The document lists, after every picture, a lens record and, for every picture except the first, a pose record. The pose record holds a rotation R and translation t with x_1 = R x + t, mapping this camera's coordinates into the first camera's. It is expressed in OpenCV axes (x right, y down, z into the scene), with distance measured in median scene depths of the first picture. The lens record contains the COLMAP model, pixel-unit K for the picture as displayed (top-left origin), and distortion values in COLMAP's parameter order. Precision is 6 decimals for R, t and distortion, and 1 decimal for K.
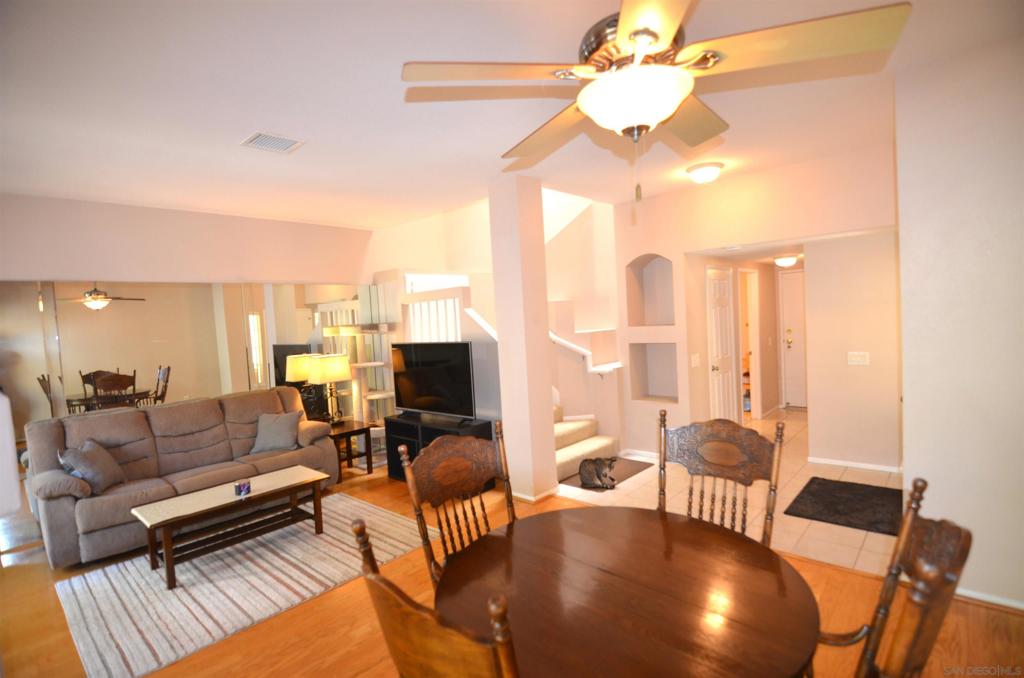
lens RADIAL K [[486.8, 0, 504.4], [0, 486.8, 337.4], [0, 0, 1]] dist [-0.001410, -0.014790]
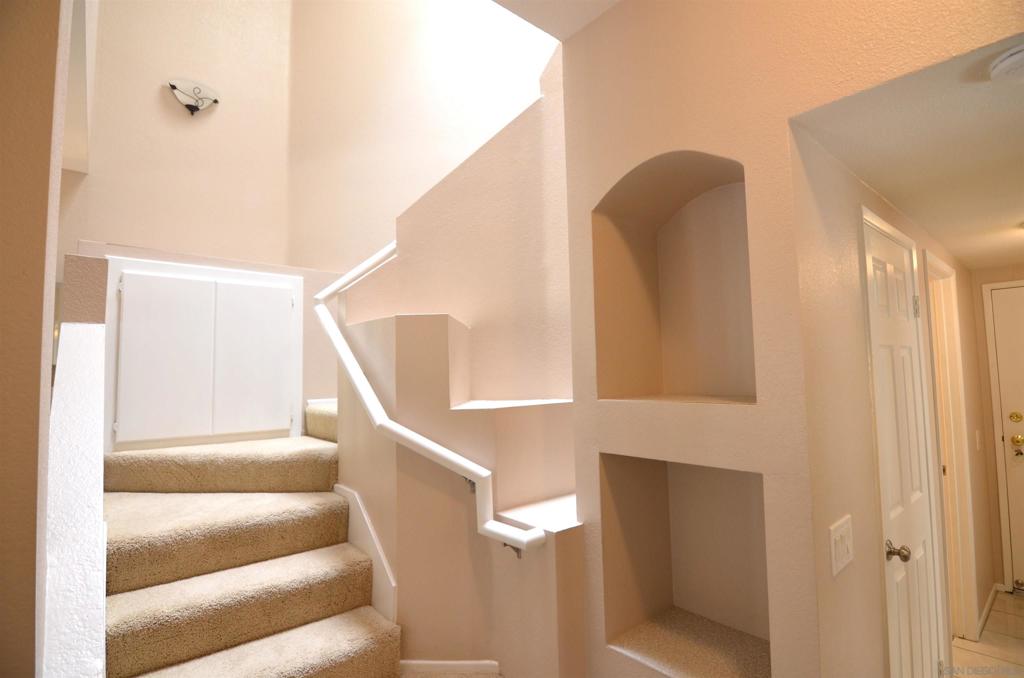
lens RADIAL K [[493.8, 0, 512.0], [0, 493.8, 339.0], [0, 0, 1]] dist [-0.005260, -0.011152]
pose [[0.993338, 0.025710, -0.112333, 0.231106], [-0.038323, 0.993013, -0.111608, -0.022344], [0.108679, 0.115170, 0.987383, 0.669046]]
